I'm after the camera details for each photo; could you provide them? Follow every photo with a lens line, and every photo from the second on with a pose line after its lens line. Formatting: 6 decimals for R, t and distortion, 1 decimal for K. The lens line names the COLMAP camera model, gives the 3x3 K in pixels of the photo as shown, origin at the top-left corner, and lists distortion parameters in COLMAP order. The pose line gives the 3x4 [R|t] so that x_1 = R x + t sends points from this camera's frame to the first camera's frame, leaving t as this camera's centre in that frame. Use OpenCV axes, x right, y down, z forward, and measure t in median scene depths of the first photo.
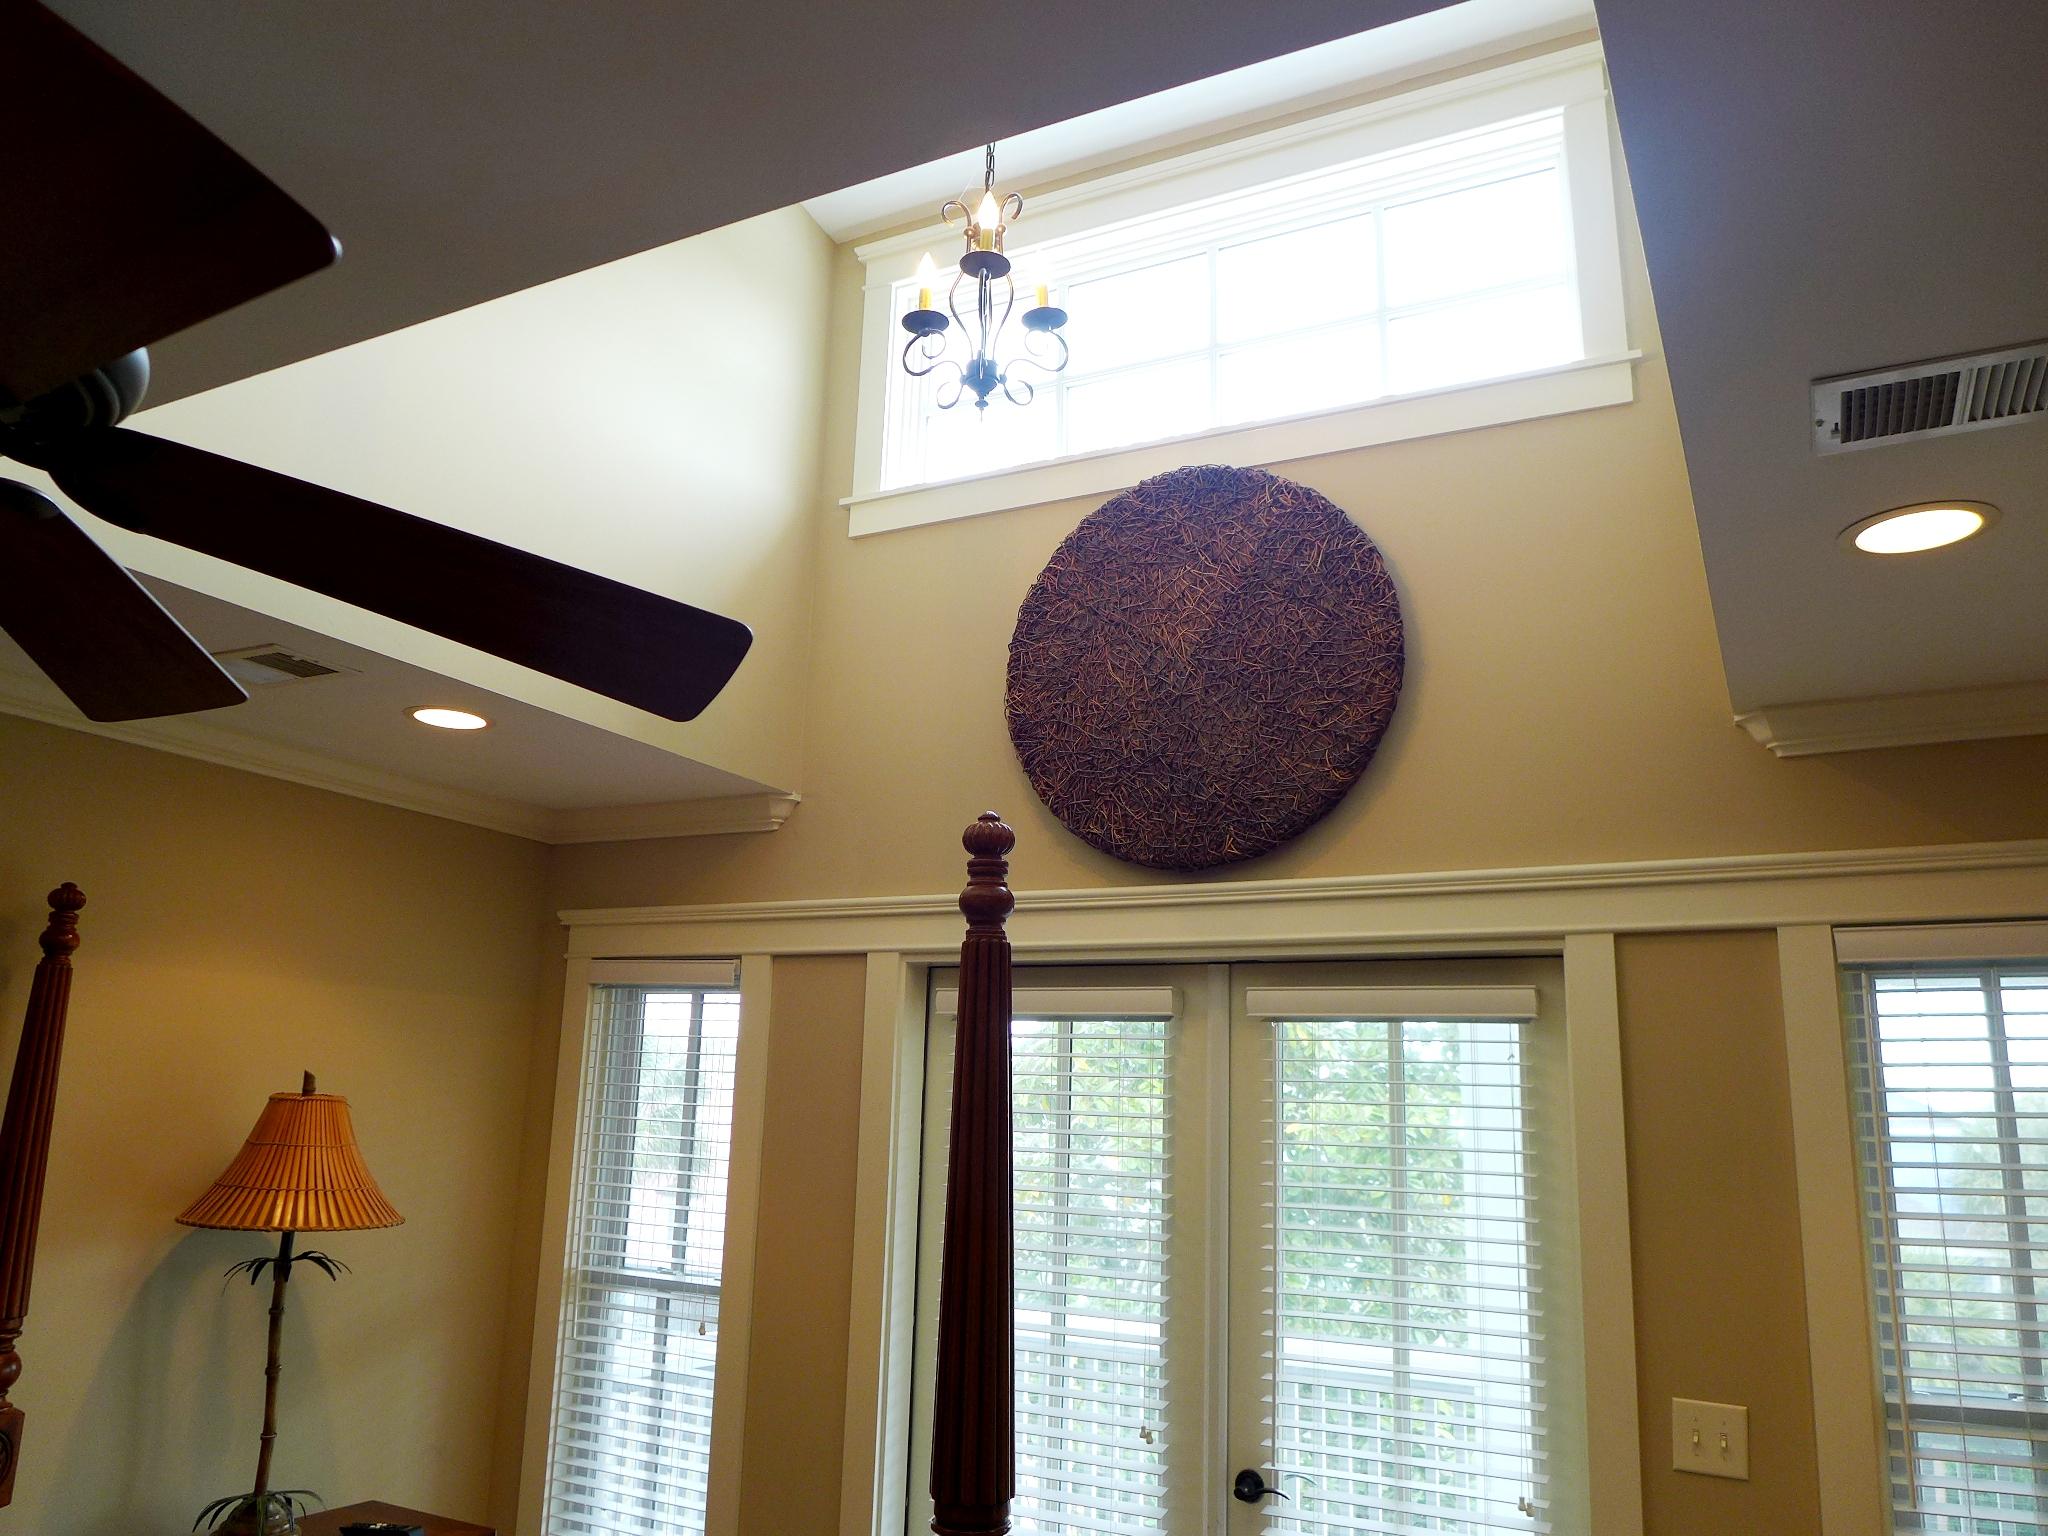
lens RADIAL K [[1462.1, 0, 1025.3], [0, 1462.1, 767.3], [0, 0, 1]] dist [-0.045987, 0.007035]
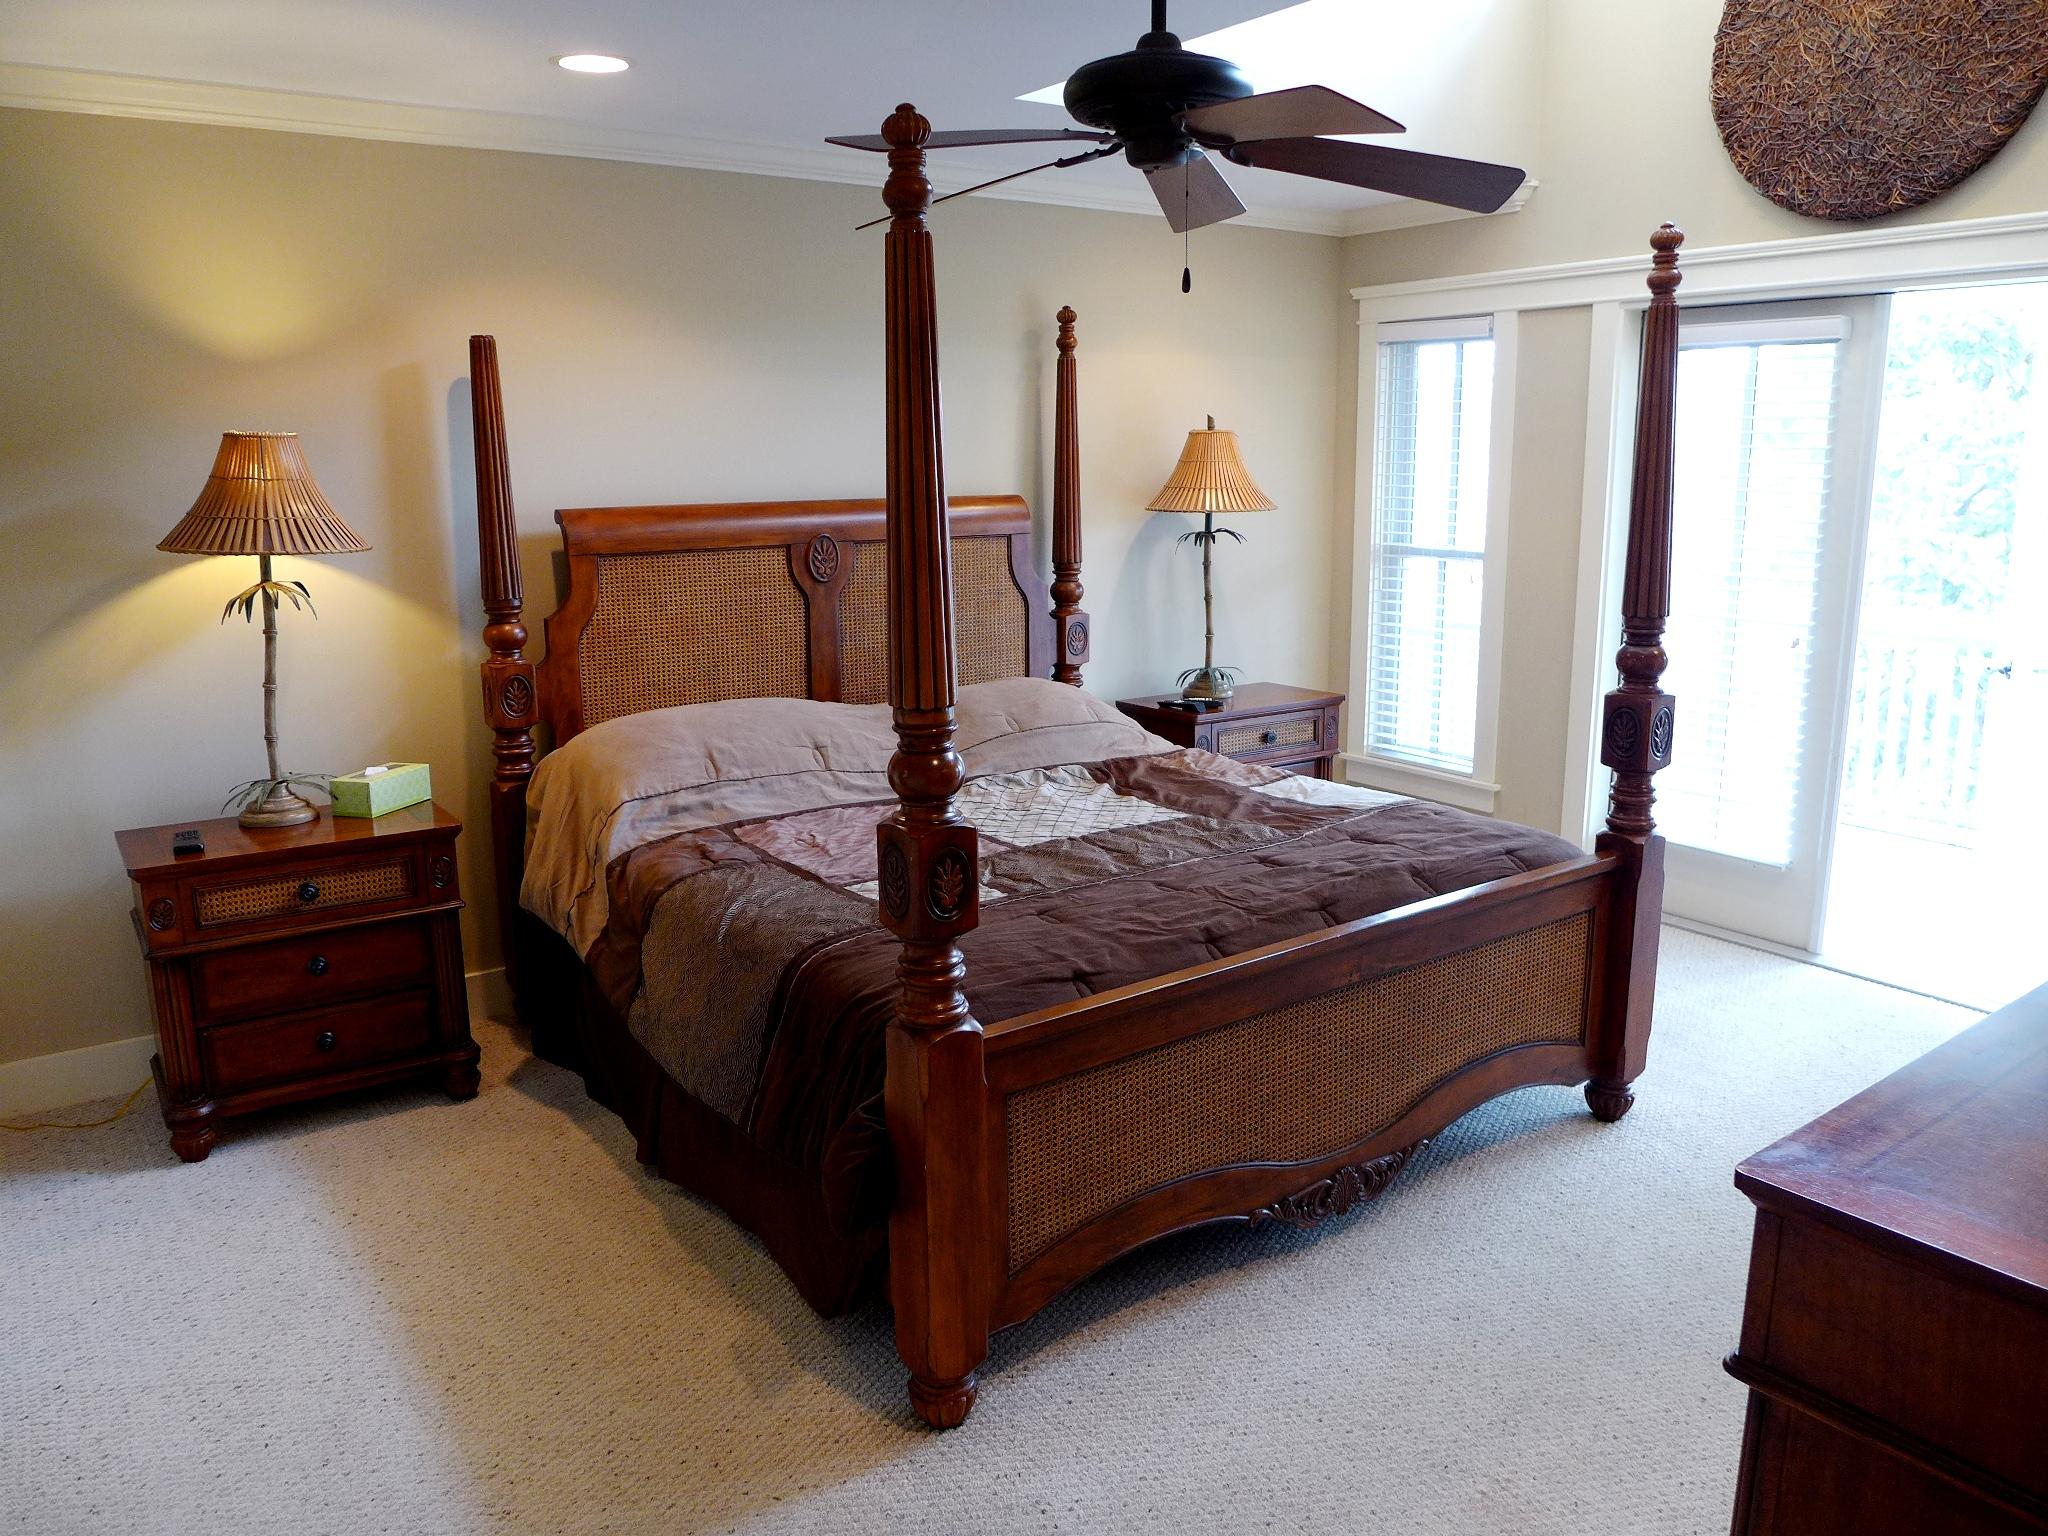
lens RADIAL K [[1462.1, 0, 1019.5], [0, 1462.1, 771.2], [0, 0, 1]] dist [-0.045987, 0.007035]
pose [[0.886865, 0.058388, -0.458325, 0.062101], [0.143801, 0.907831, 0.393908, -0.087789], [0.439081, -0.415251, 0.796727, -0.495493]]
